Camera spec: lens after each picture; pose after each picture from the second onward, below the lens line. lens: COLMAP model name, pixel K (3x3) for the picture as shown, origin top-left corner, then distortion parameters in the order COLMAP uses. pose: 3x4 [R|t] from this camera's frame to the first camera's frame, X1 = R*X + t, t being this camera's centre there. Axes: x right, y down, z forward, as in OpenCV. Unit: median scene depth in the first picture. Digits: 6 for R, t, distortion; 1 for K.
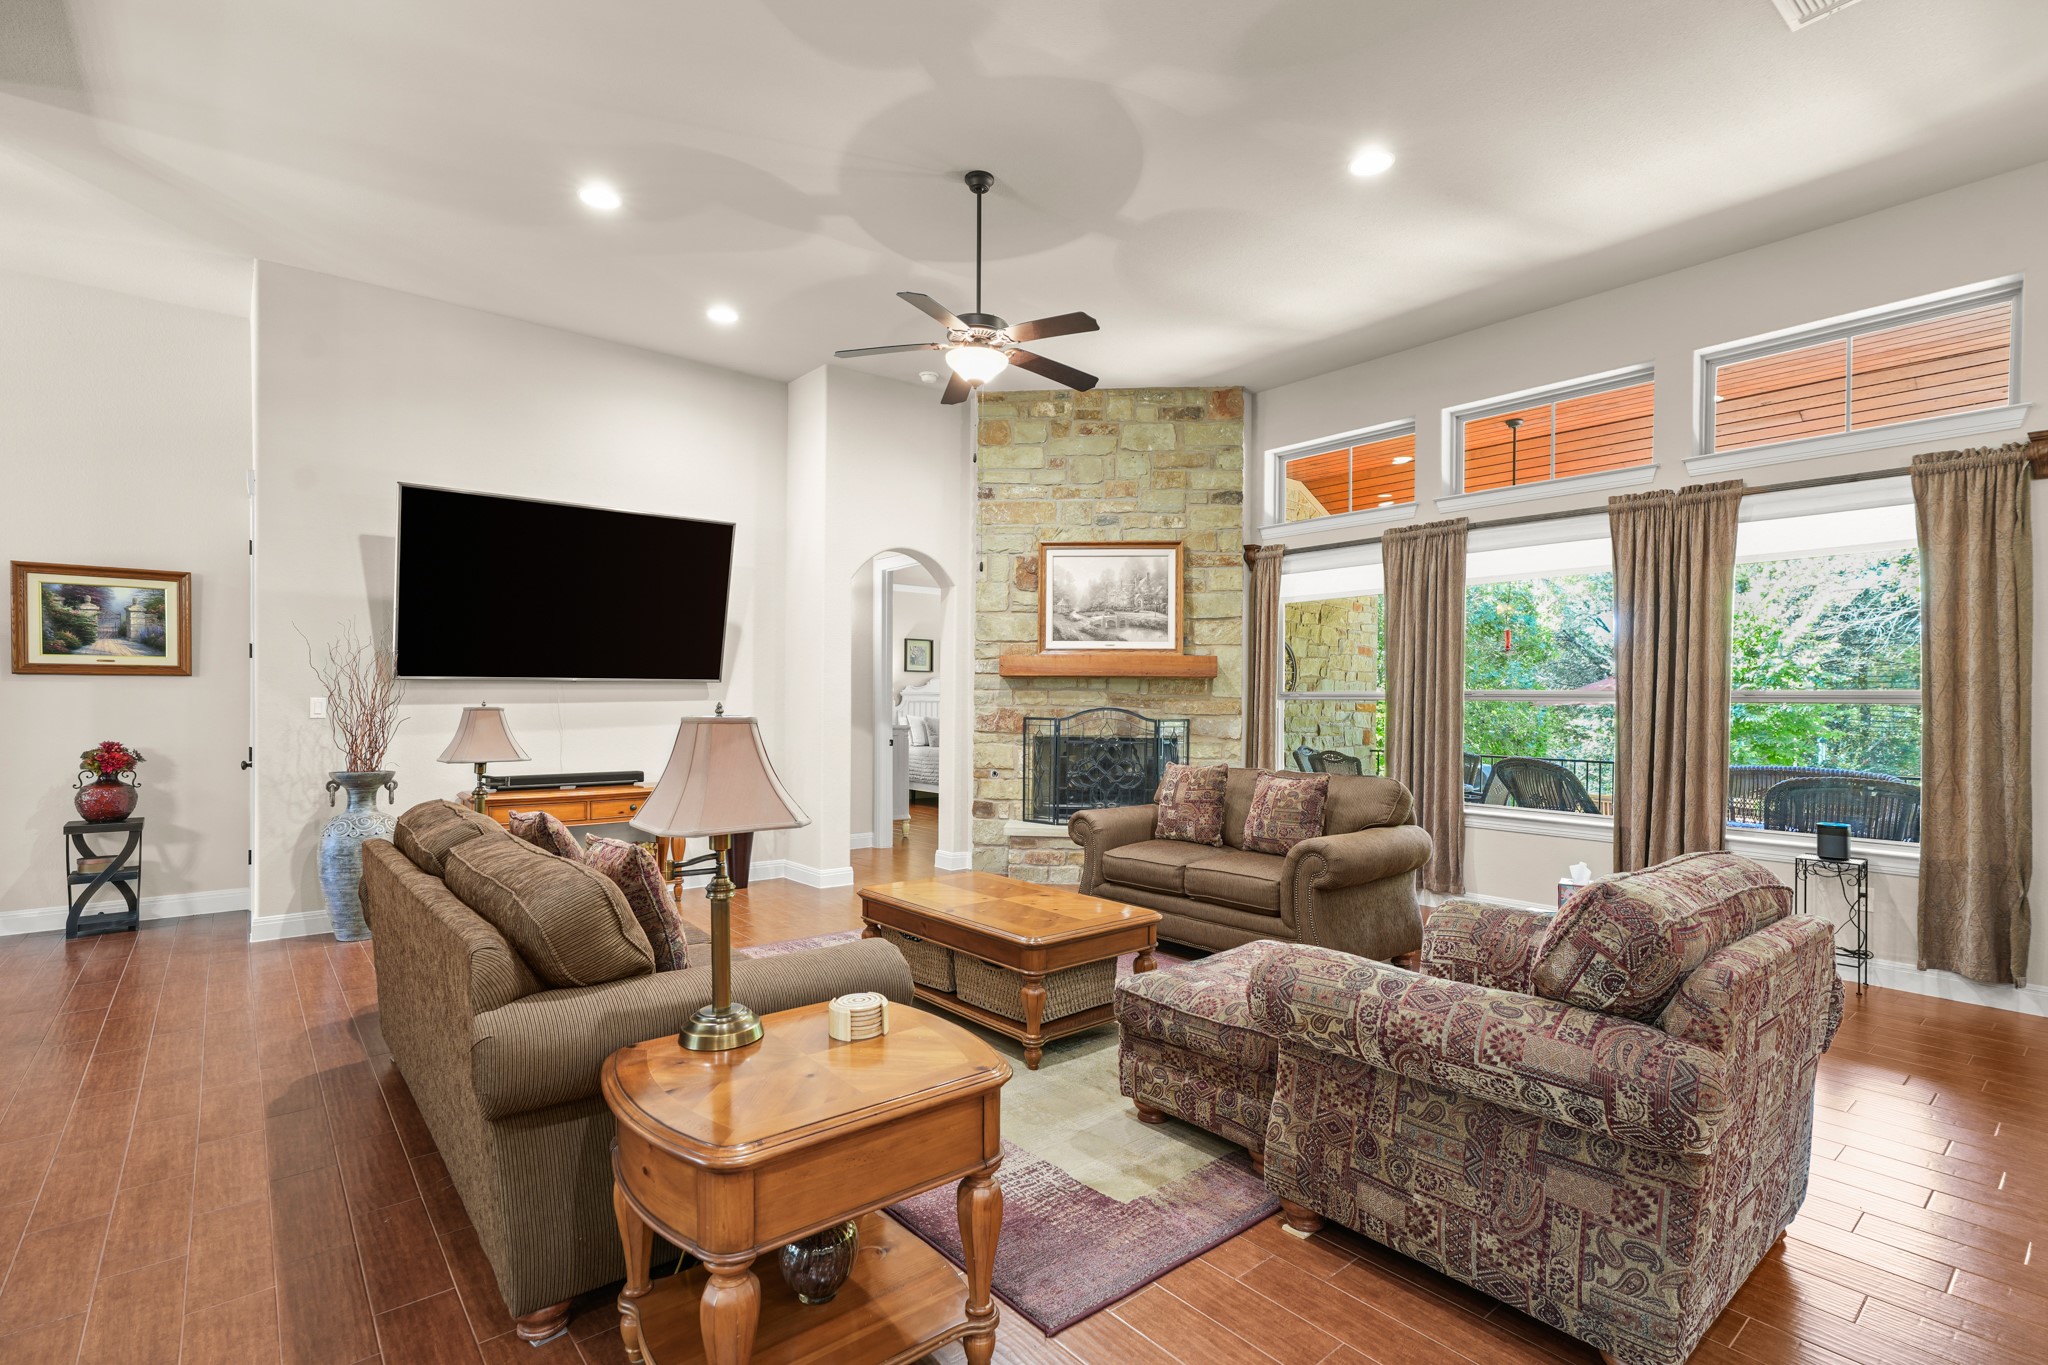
lens RADIAL K [[993.5, 0, 1019.7], [0, 993.5, 705.5], [0, 0, 1]] dist [-0.018960, 0.010414]
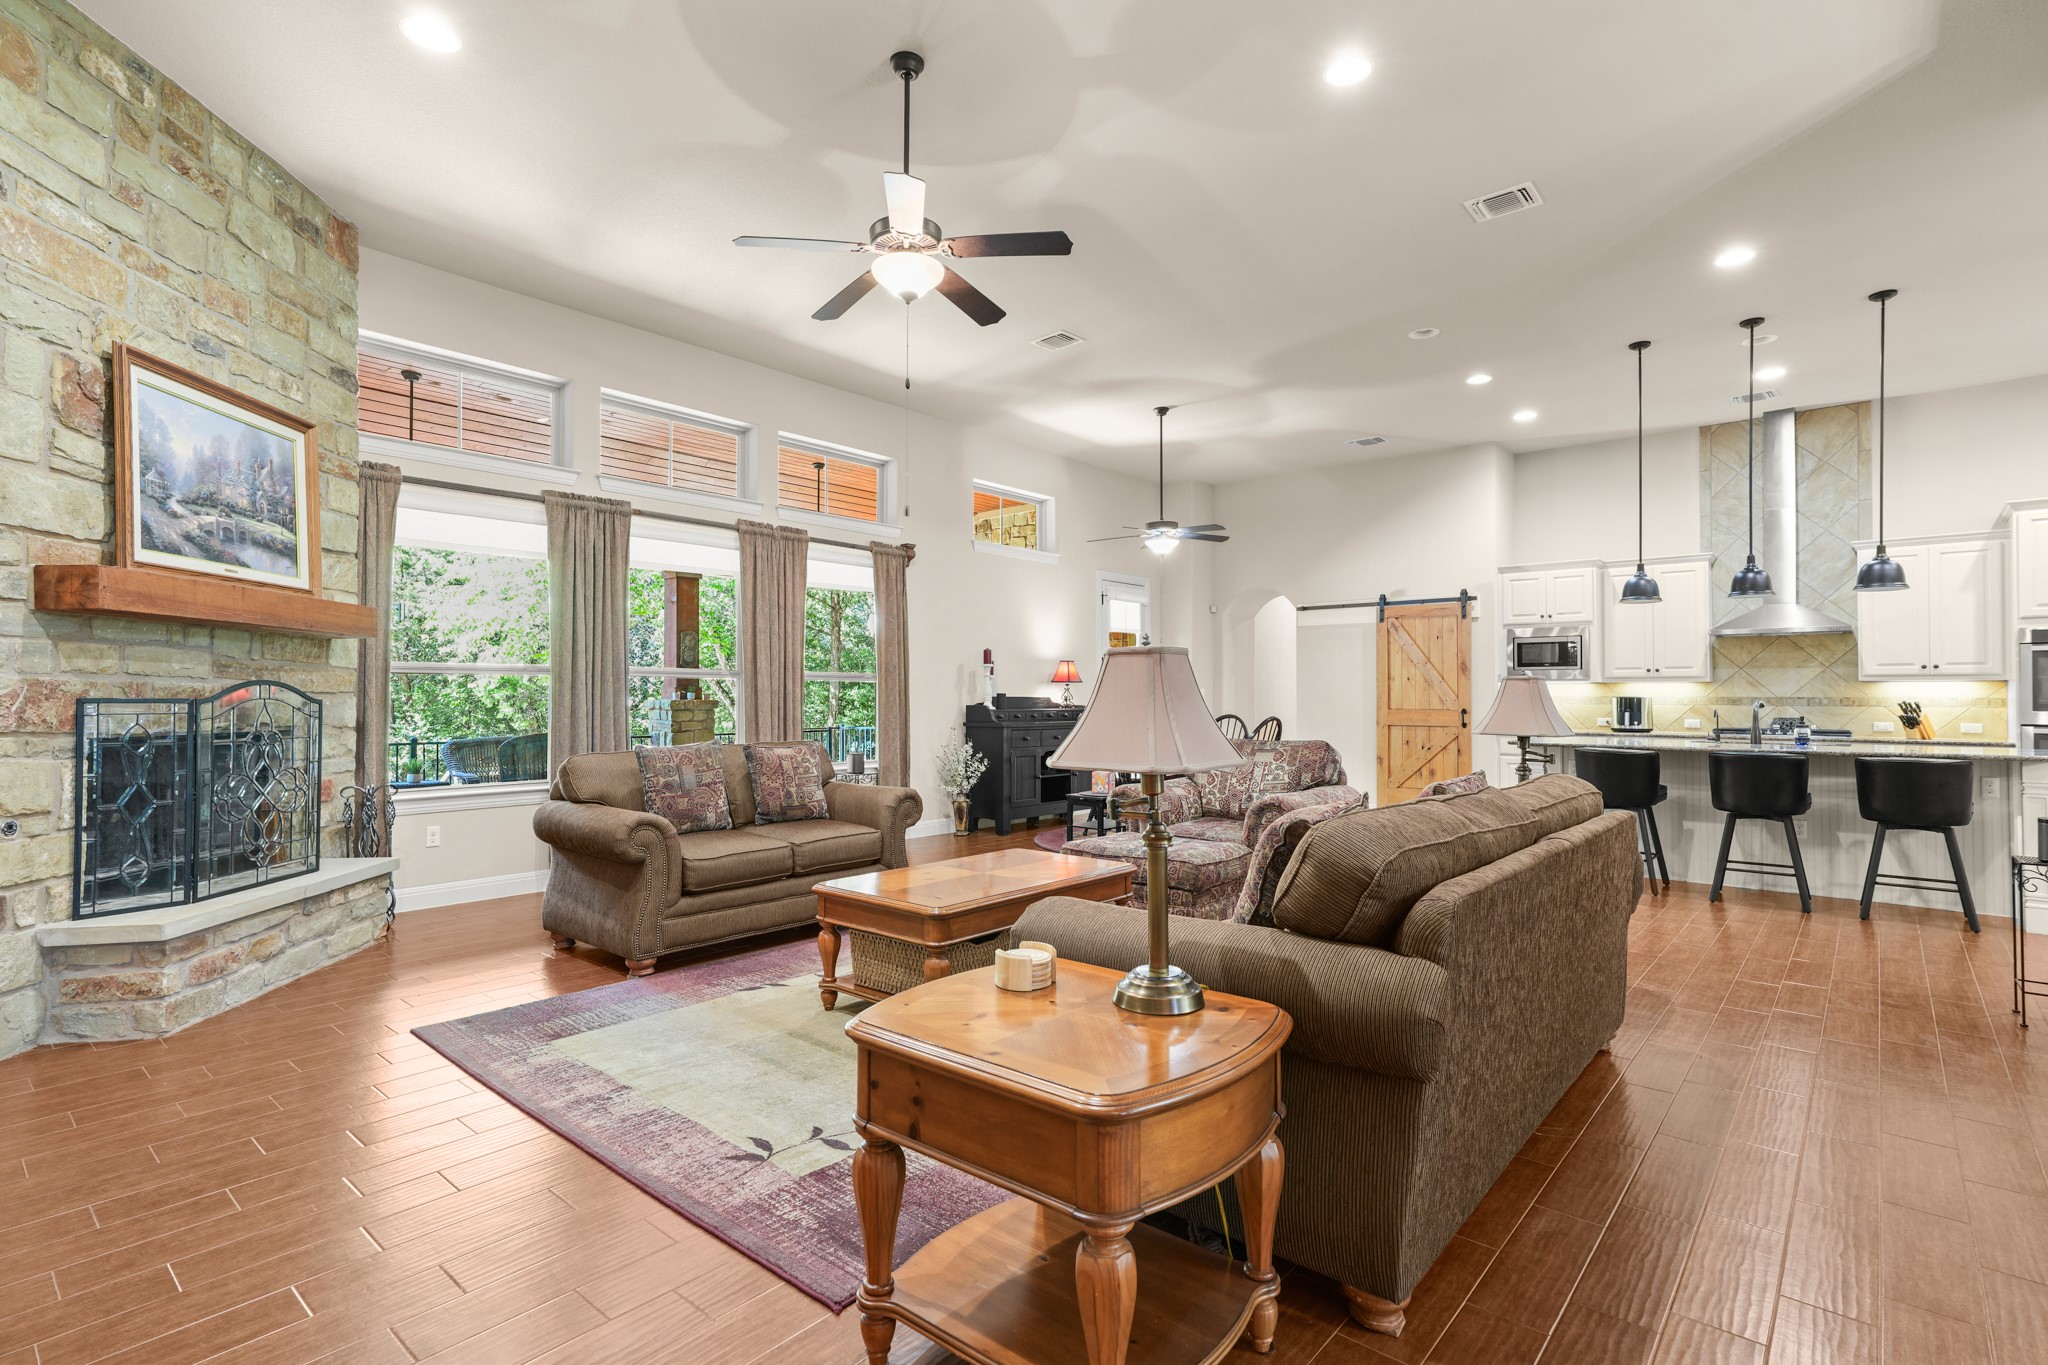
lens RADIAL K [[984.7, 0, 1026.8], [0, 984.7, 675.4], [0, 0, 1]] dist [0.026176, 0.000025]
pose [[-0.187346, 0.007867, 0.982263, -0.564154], [-0.003711, 0.999955, -0.008717, 0.003006], [-0.982287, -0.005279, -0.187308, 0.657858]]
